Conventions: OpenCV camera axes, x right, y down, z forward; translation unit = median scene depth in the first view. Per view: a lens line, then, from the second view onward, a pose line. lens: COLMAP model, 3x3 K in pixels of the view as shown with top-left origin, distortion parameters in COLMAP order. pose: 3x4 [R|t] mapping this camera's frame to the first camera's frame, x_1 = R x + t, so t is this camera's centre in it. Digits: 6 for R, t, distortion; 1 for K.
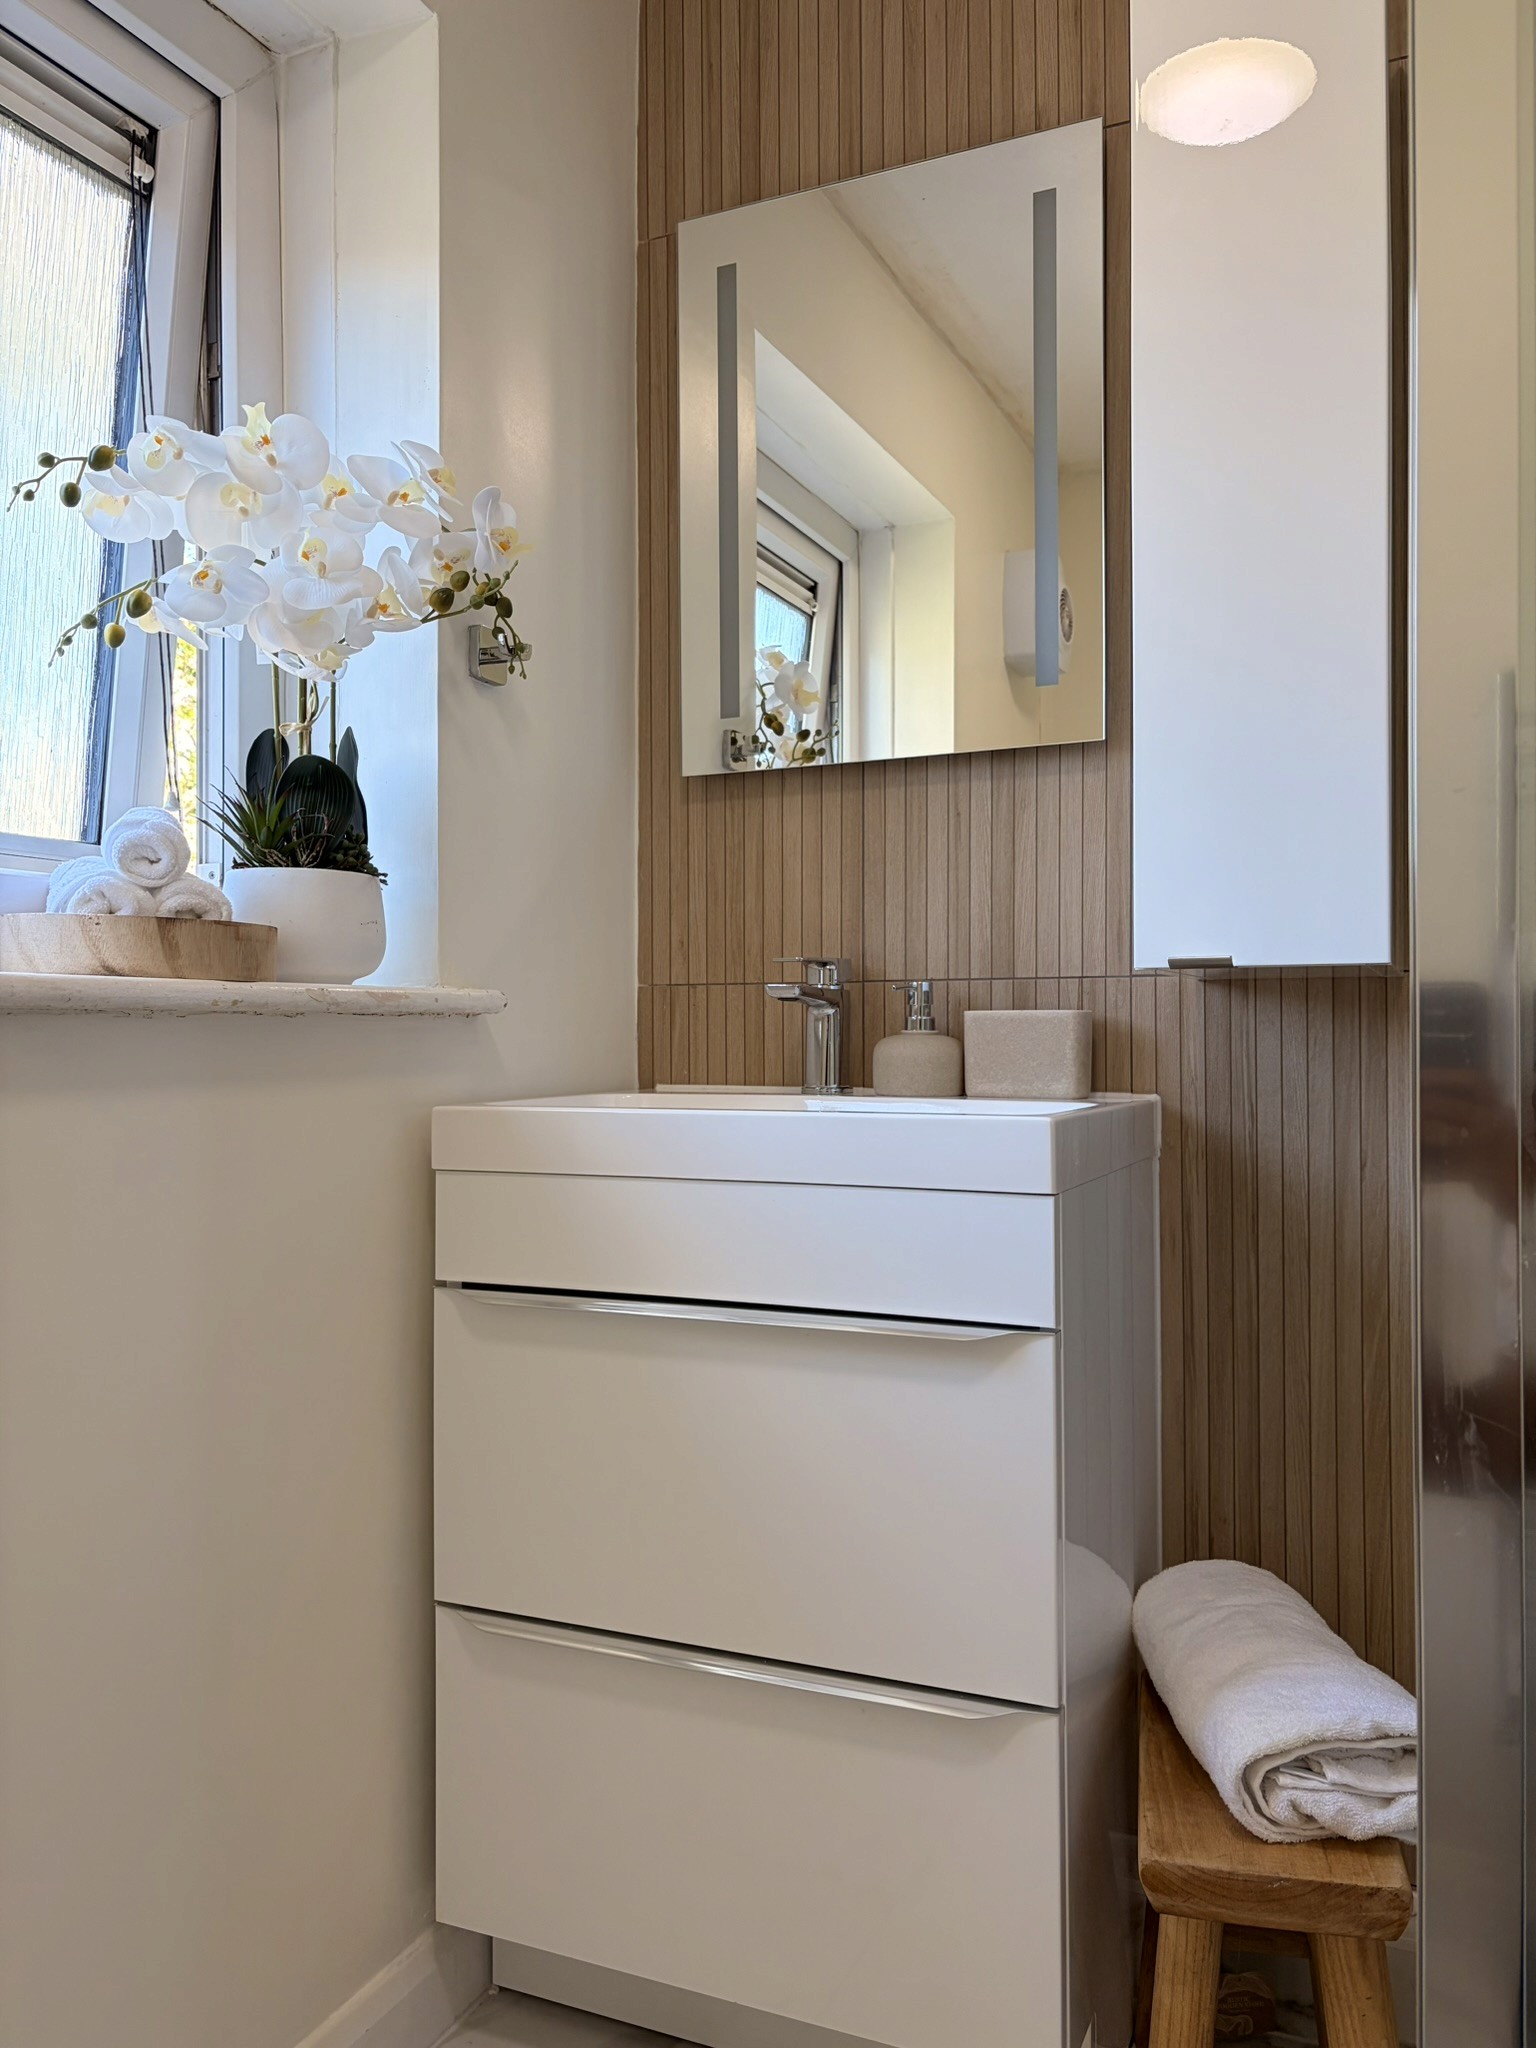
lens RADIAL K [[1548.0, 0, 761.5], [0, 1548.0, 1024.9], [0, 0, 1]] dist [0.065379, -0.080827]
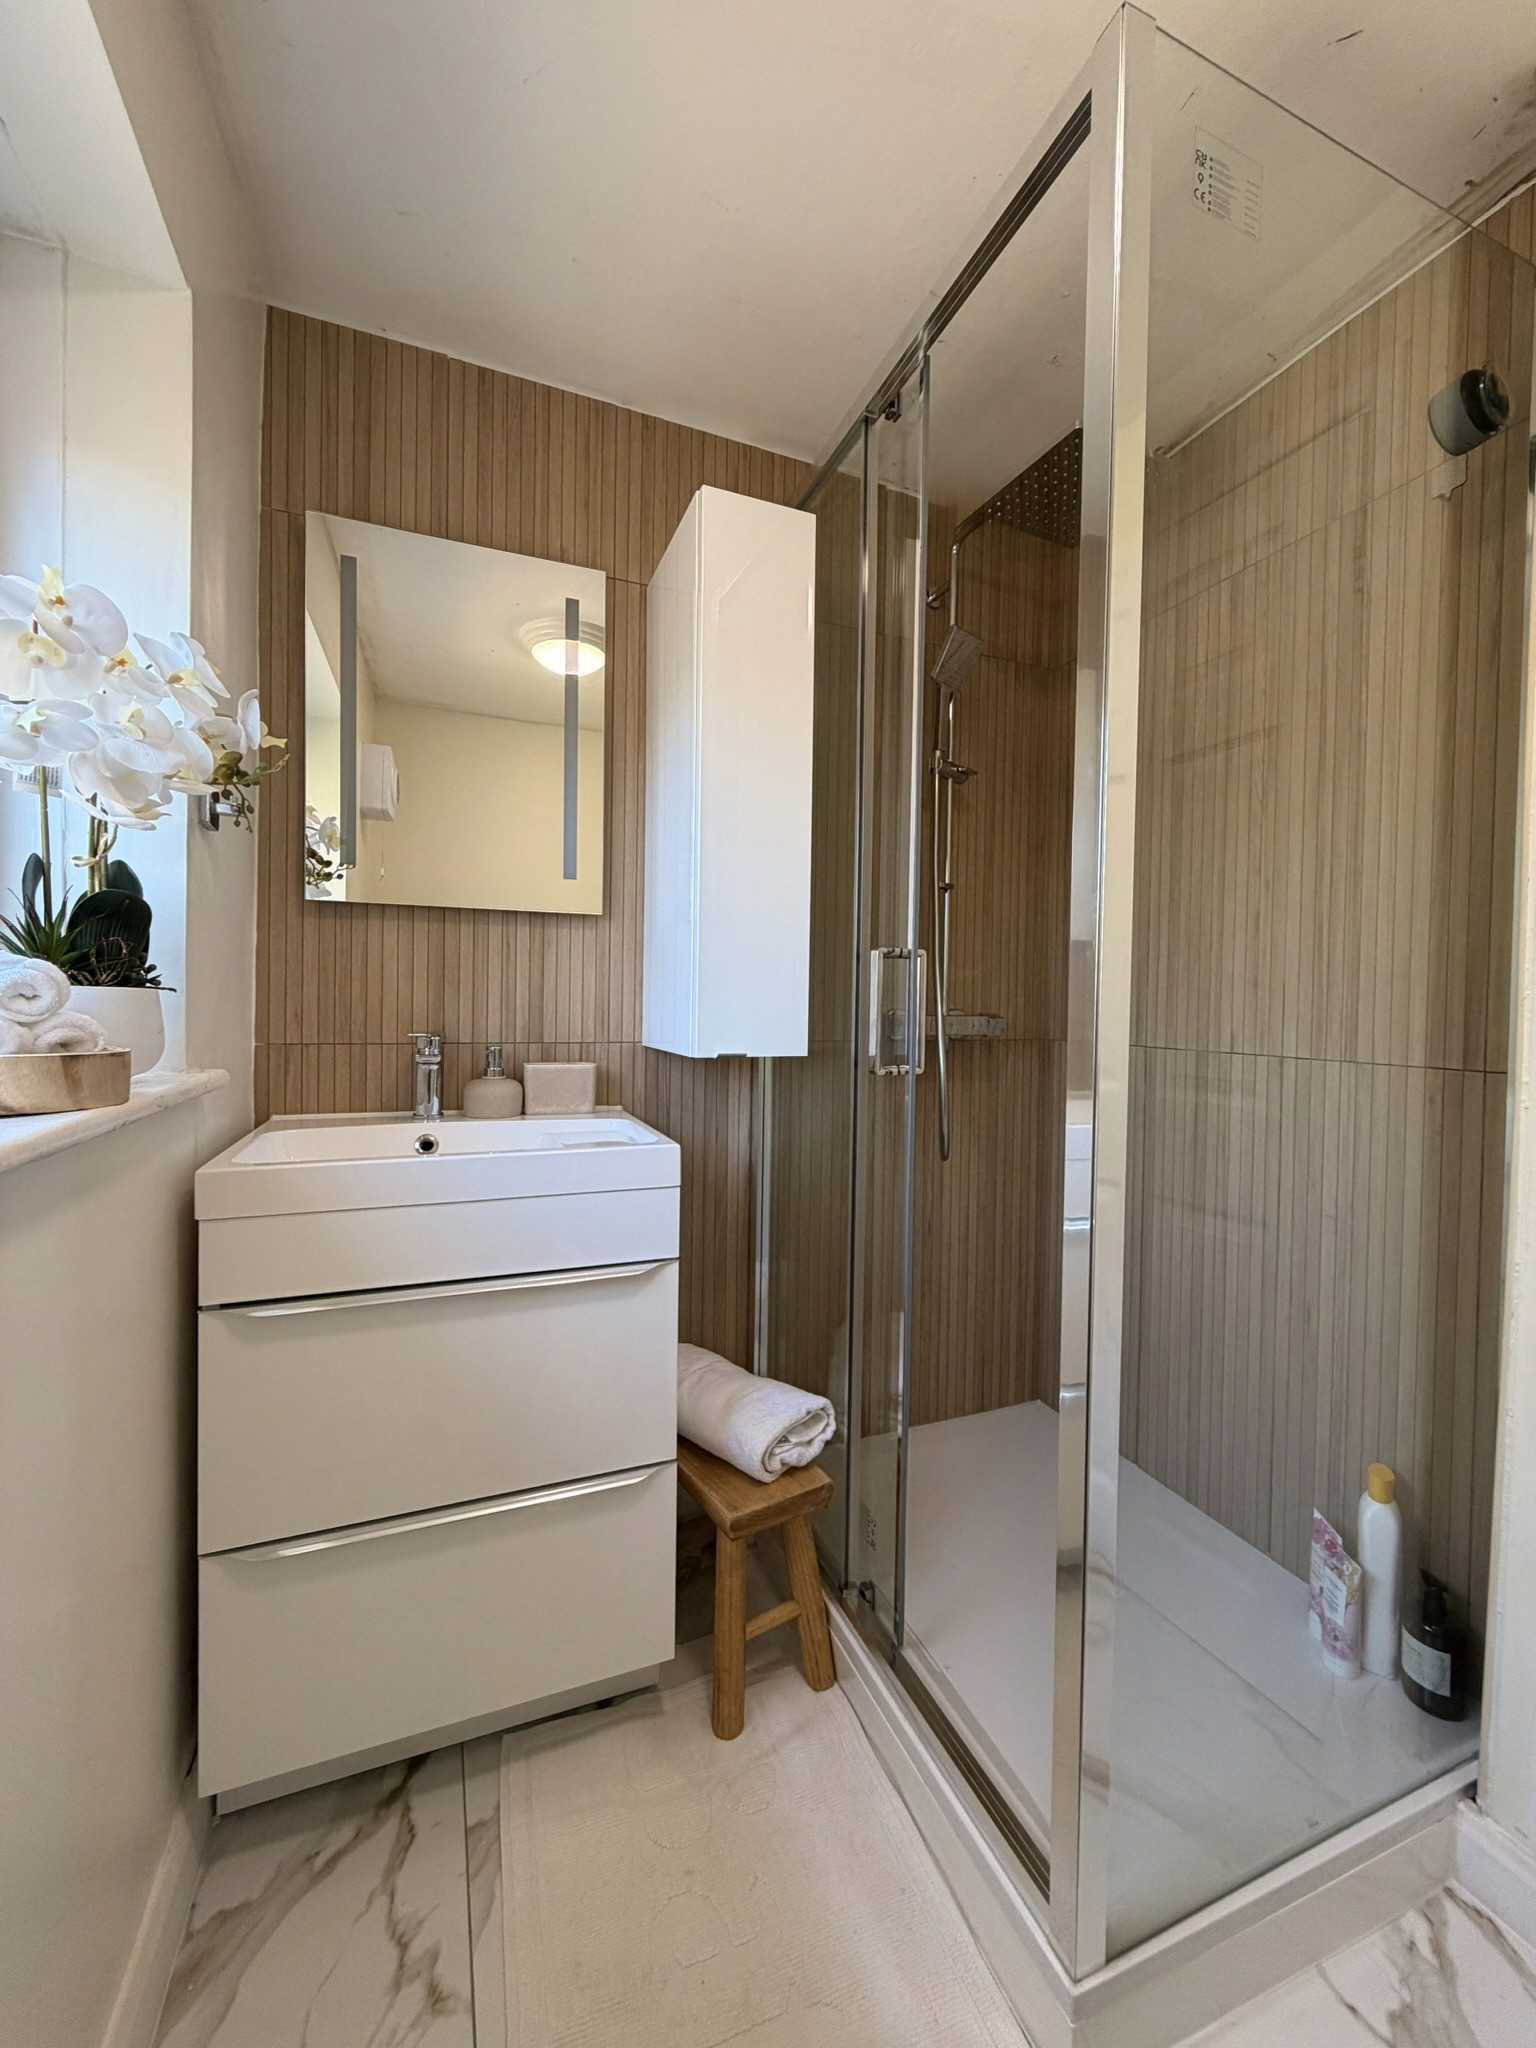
lens RADIAL K [[814.3, 0, 769.5], [0, 814.3, 1016.1], [0, 0, 1]] dist [0.000839, 0.000145]
pose [[0.694887, 0.001777, 0.719117, -0.324204], [-0.020413, 0.999643, 0.017254, -0.082877], [-0.718829, -0.026669, 0.694675, 0.189542]]
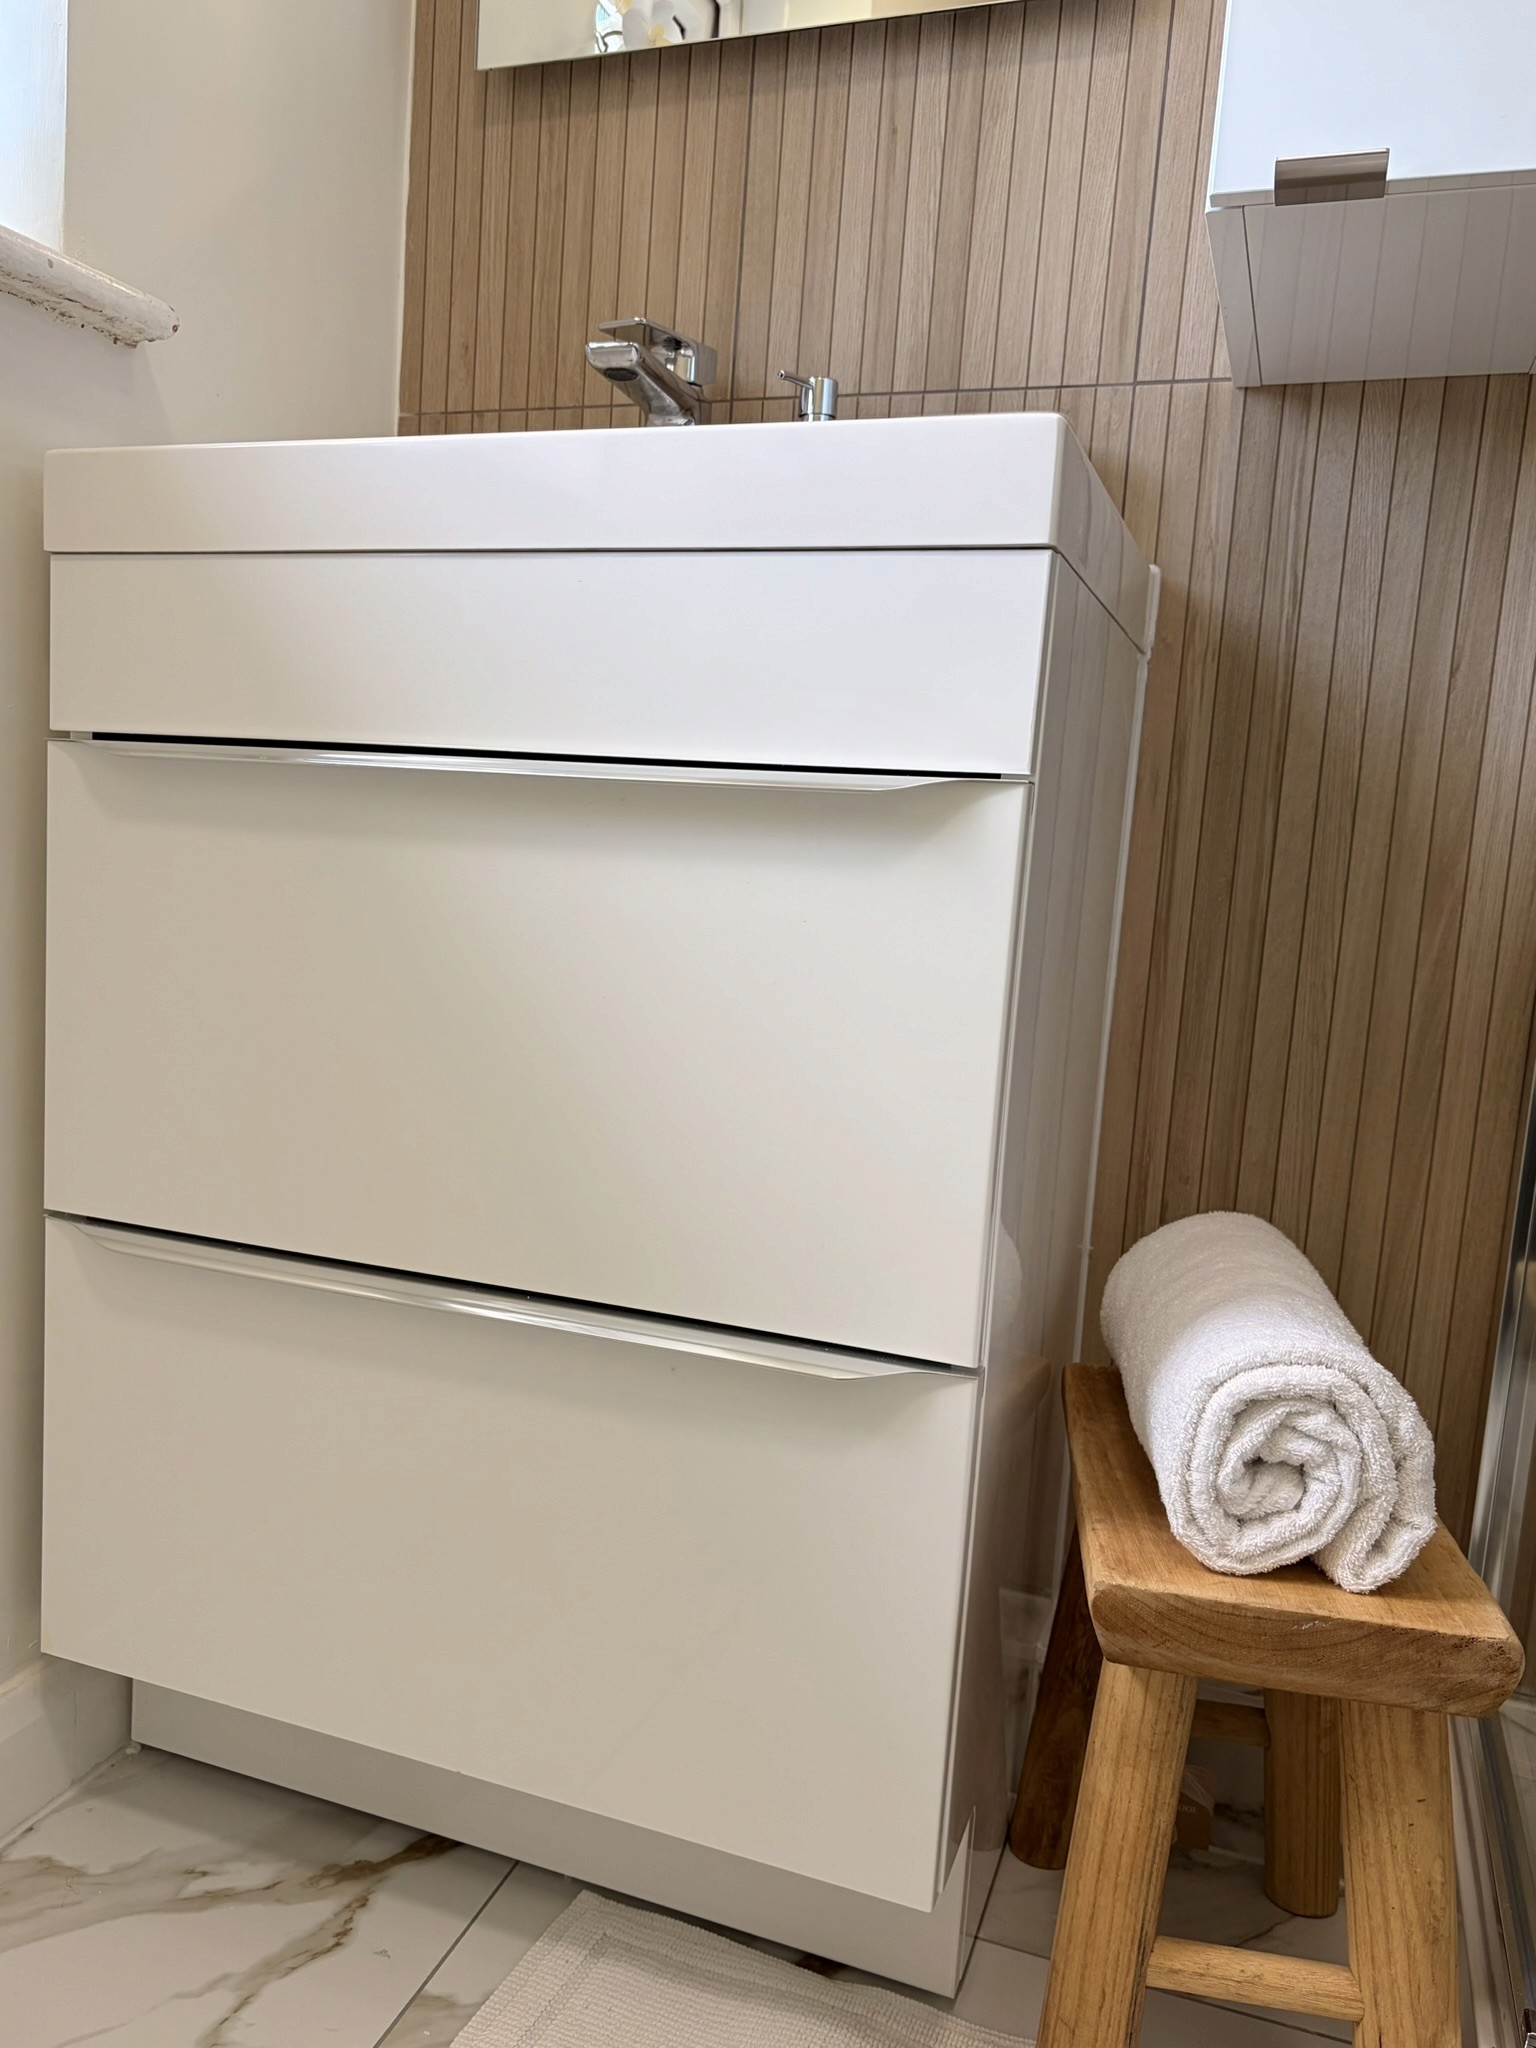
lens RADIAL K [[1671.9, 0, 637.2], [0, 1671.9, 1061.2], [0, 0, 1]] dist [0.007793, 0.010984]
pose [[0.997404, 0.055977, 0.045300, 0.008632], [-0.061902, 0.987901, 0.142197, 0.166094], [-0.036792, -0.144632, 0.988801, 0.254485]]
